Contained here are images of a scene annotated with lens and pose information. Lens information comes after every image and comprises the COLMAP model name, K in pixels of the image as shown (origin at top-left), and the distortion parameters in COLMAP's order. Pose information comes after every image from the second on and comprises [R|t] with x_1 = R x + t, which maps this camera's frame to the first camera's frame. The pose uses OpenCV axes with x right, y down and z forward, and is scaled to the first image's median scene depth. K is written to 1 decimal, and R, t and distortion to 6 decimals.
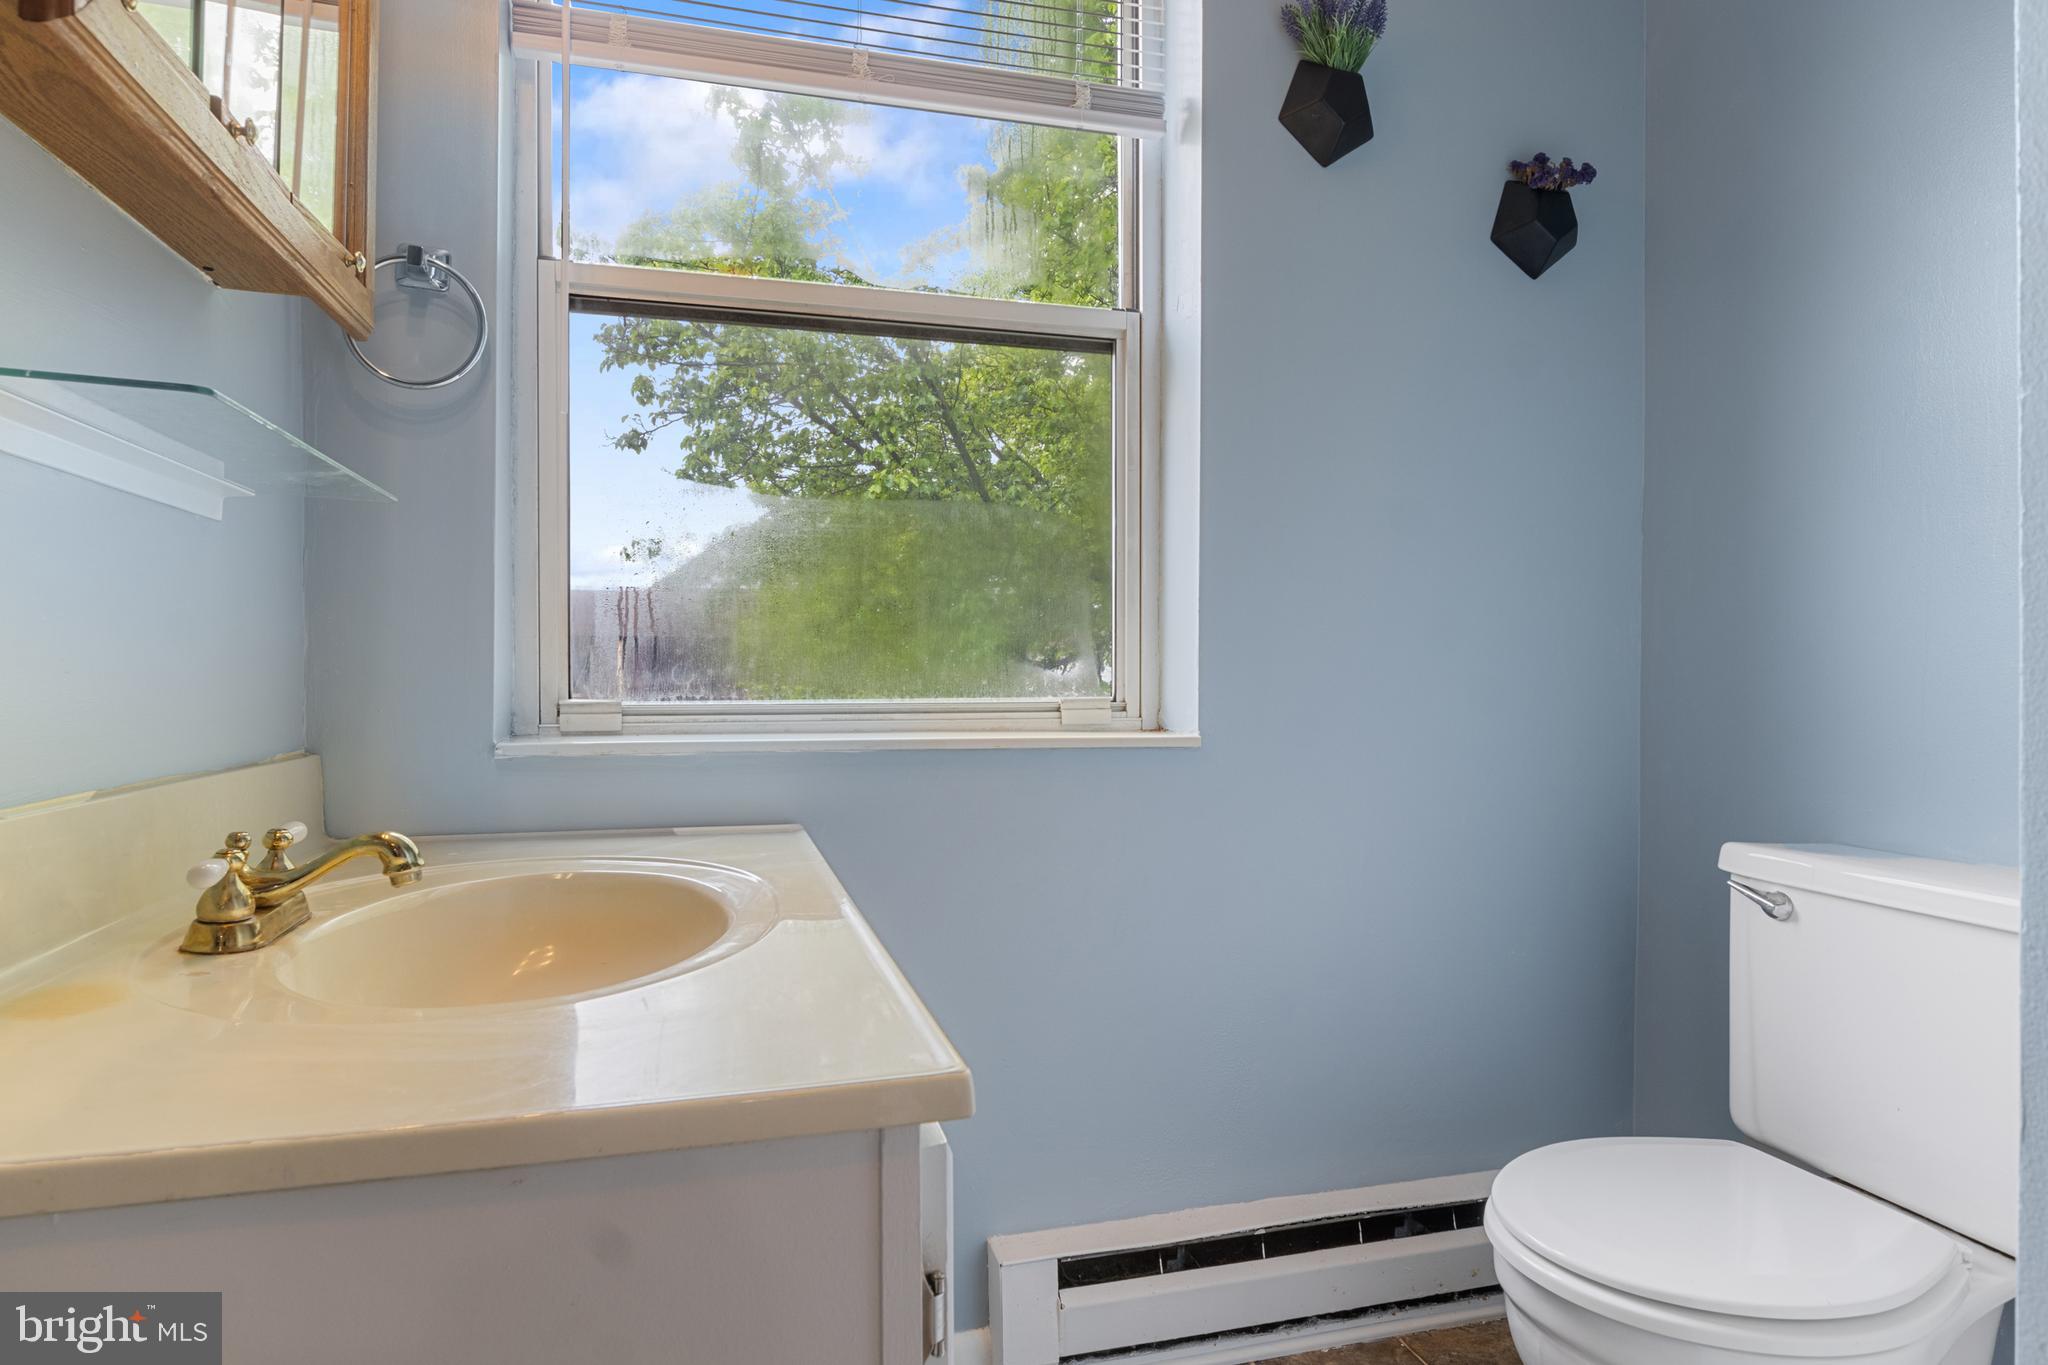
lens RADIAL K [[1133.8, 0, 1016.5], [0, 1133.8, 682.9], [0, 0, 1]] dist [-0.010563, 0.000731]
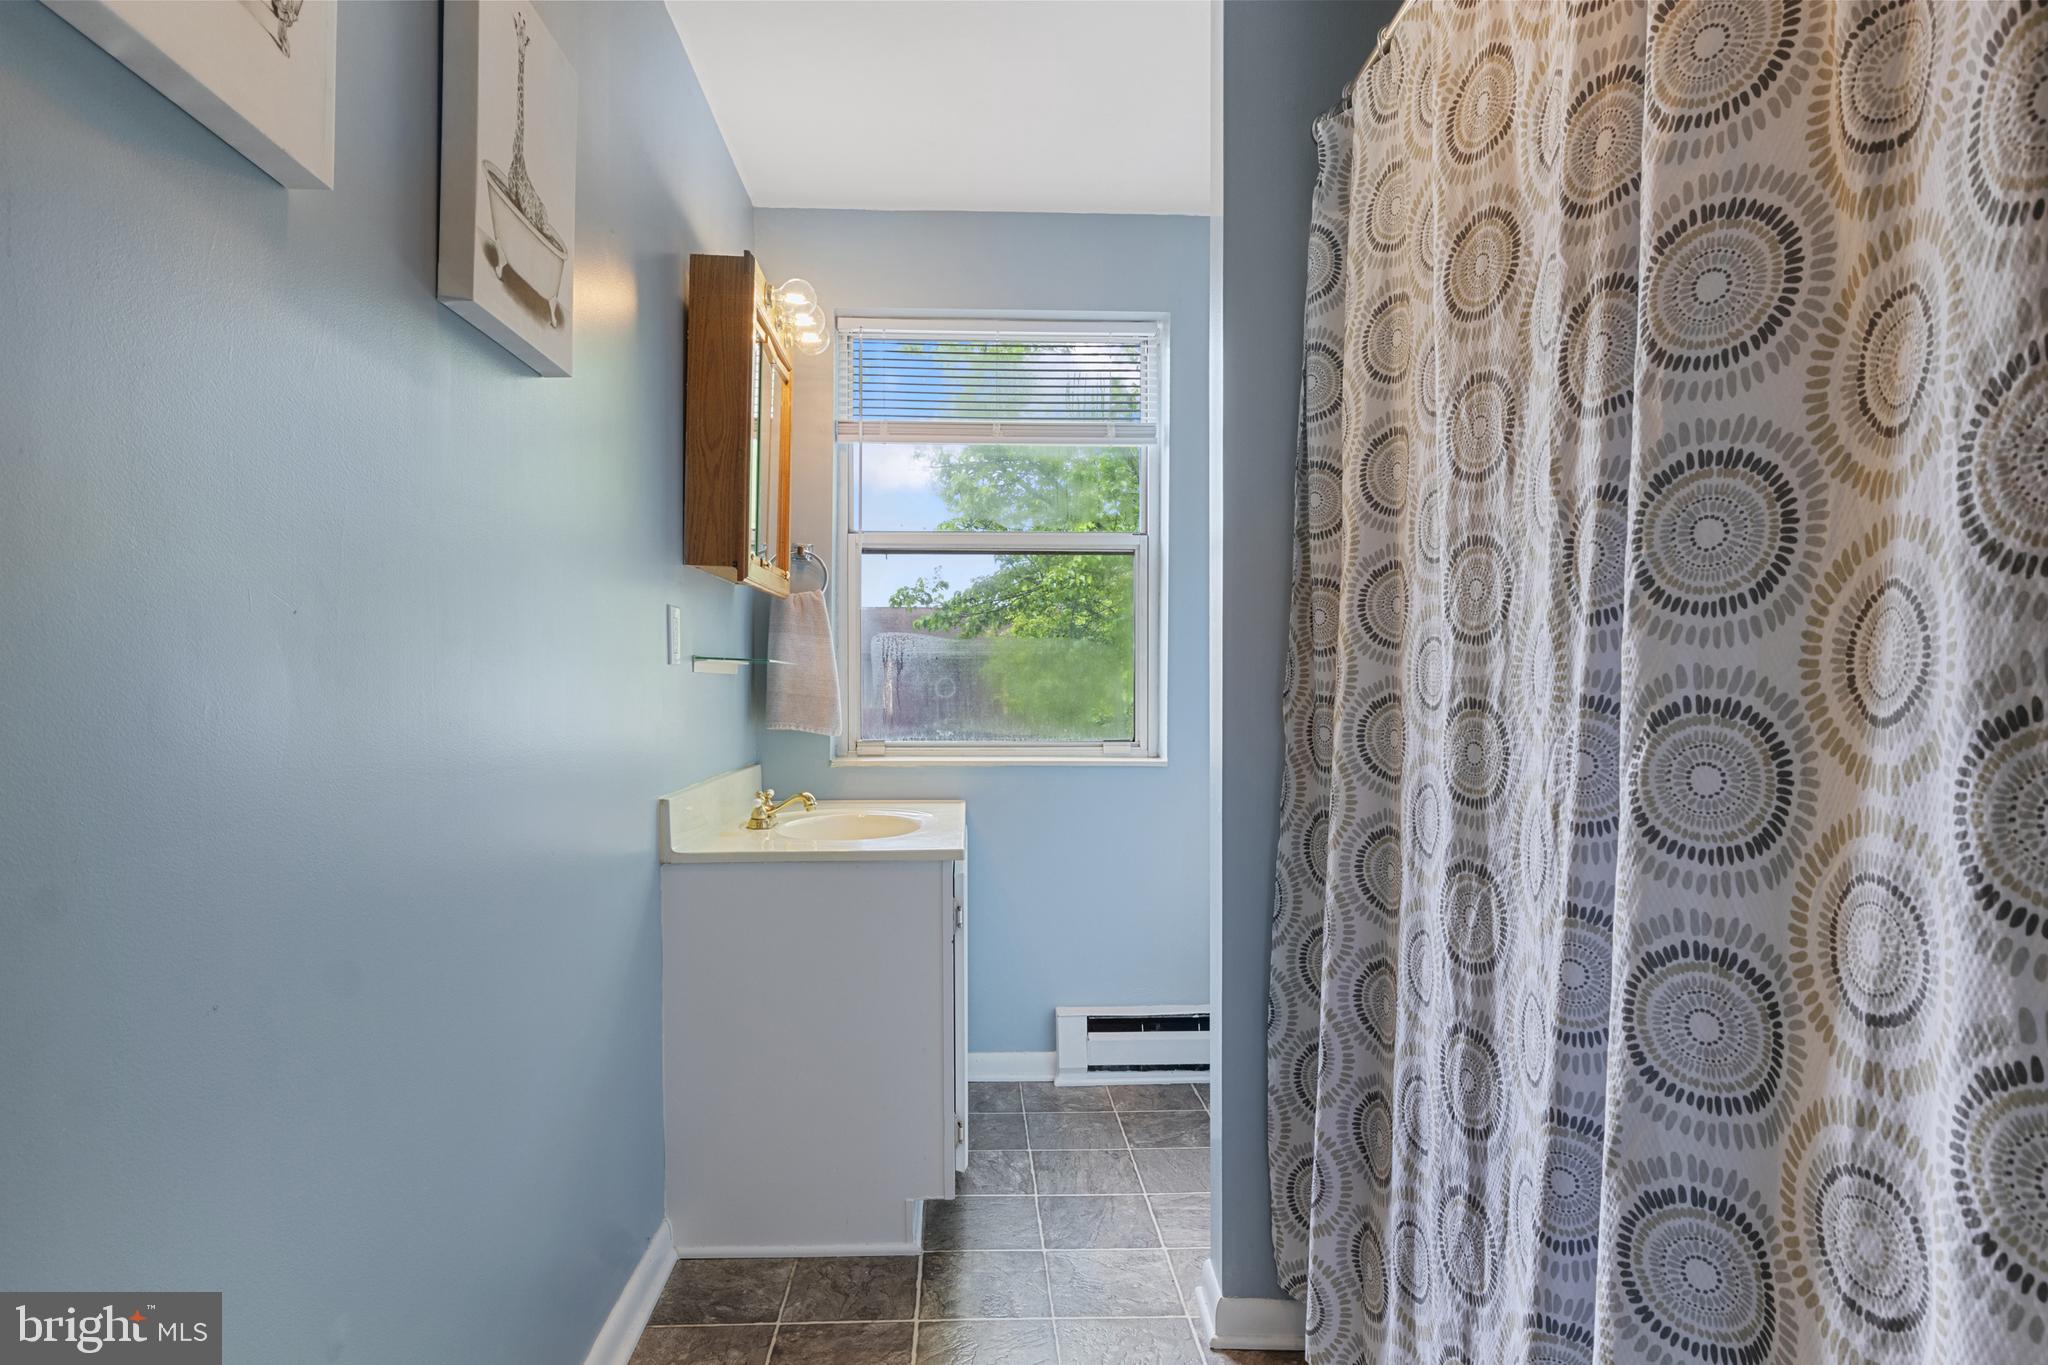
lens RADIAL K [[1133.8, 0, 1025.1], [0, 1133.8, 688.2], [0, 0, 1]] dist [-0.010563, 0.000731]
pose [[0.976470, -0.000412, -0.215655, 0.362100], [-0.002281, 0.999922, -0.012240, -0.056872], [0.215643, 0.012444, 0.976393, -1.007242]]
